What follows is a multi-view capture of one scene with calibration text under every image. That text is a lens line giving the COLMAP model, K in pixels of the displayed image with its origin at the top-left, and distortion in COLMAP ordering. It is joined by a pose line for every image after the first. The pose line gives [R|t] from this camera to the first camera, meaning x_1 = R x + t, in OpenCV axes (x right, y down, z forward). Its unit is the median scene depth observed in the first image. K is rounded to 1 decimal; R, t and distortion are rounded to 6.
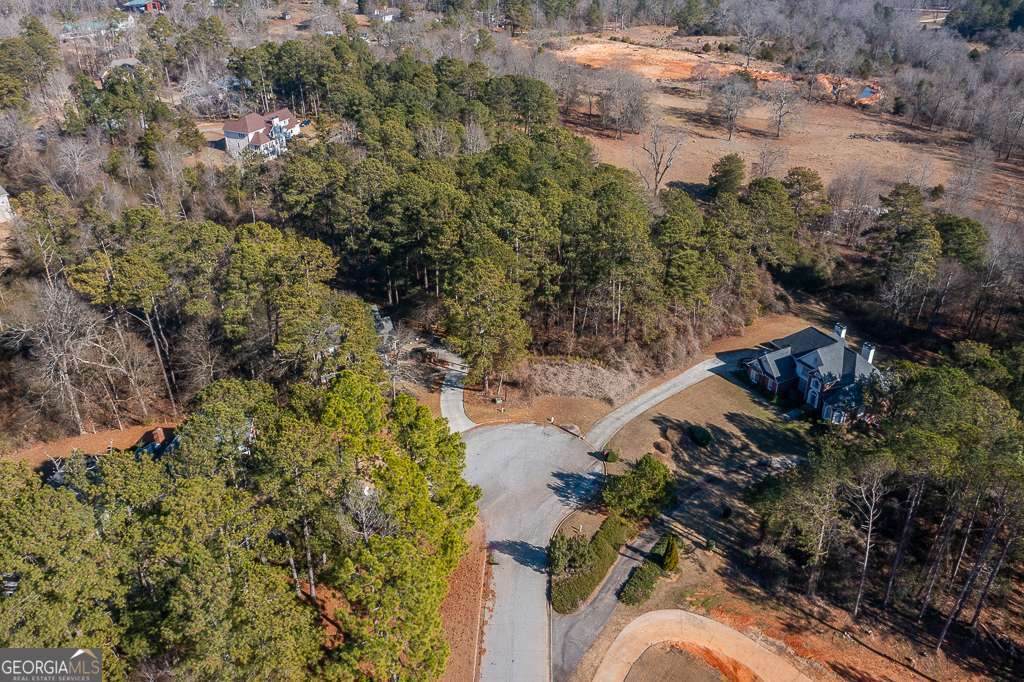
lens RADIAL K [[817.7, 0, 506.8], [0, 817.7, 345.0], [0, 0, 1]] dist [-0.001644, 0.052319]
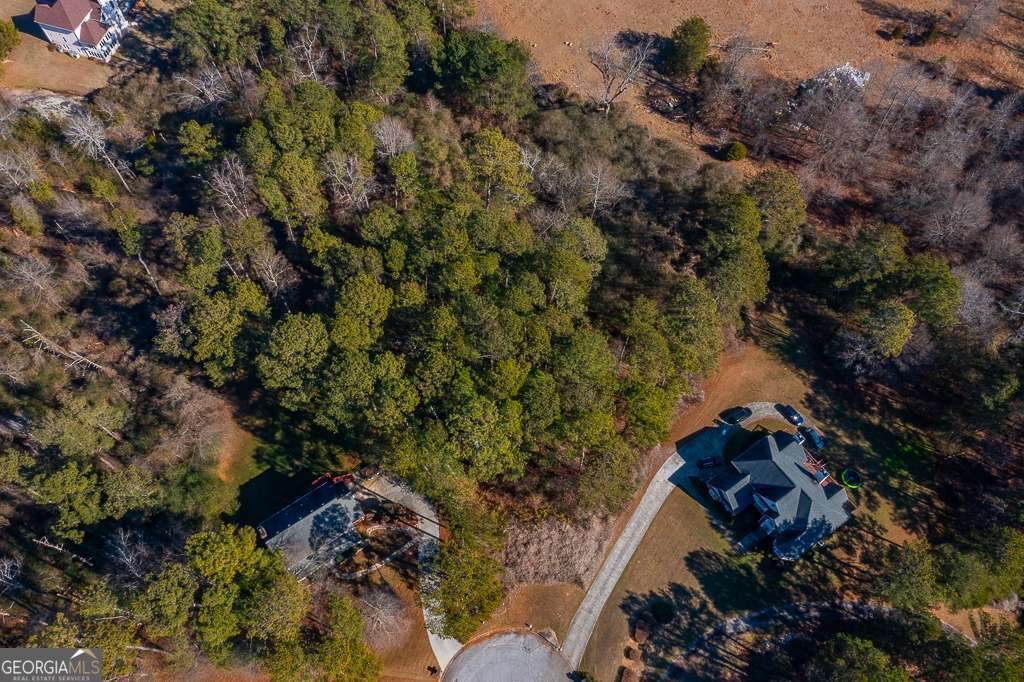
lens RADIAL K [[817.7, 0, 510.8], [0, 817.7, 380.6], [0, 0, 1]] dist [-0.001644, 0.052319]
pose [[0.991221, -0.120622, 0.054143, 0.008916], [0.069864, 0.825501, 0.560061, -0.668732], [-0.112250, -0.551361, 0.826680, 0.246472]]
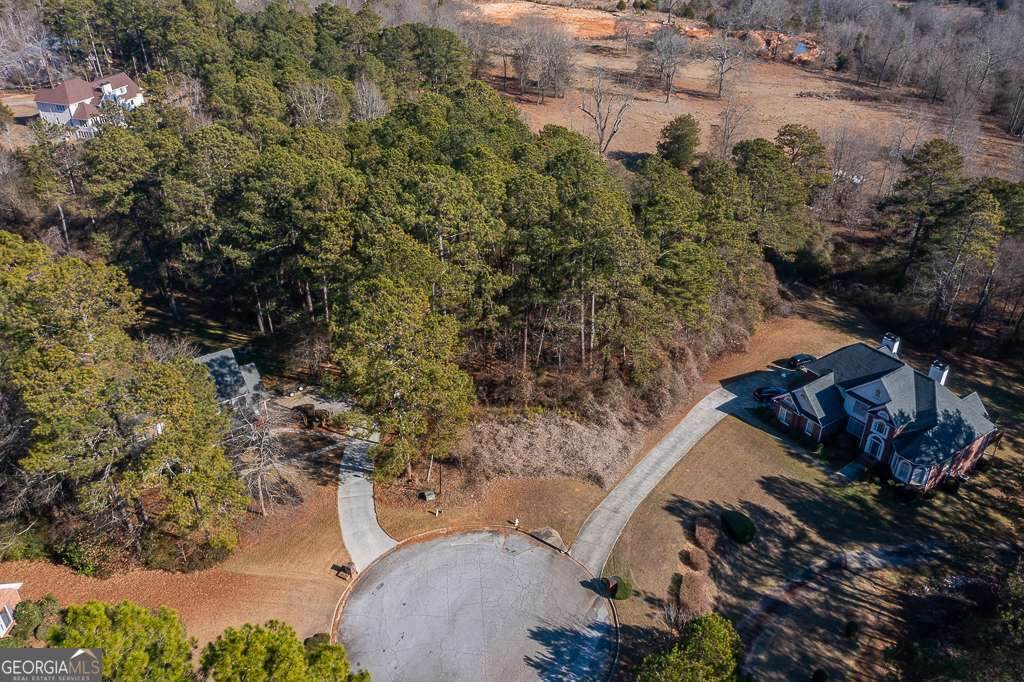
lens RADIAL K [[817.7, 0, 508.1], [0, 817.7, 343.2], [0, 0, 1]] dist [-0.001644, 0.052319]
pose [[0.992122, -0.058063, 0.111008, -0.011554], [0.055604, 0.998137, 0.025124, -0.055345], [-0.112260, -0.018753, 0.993502, 0.315222]]
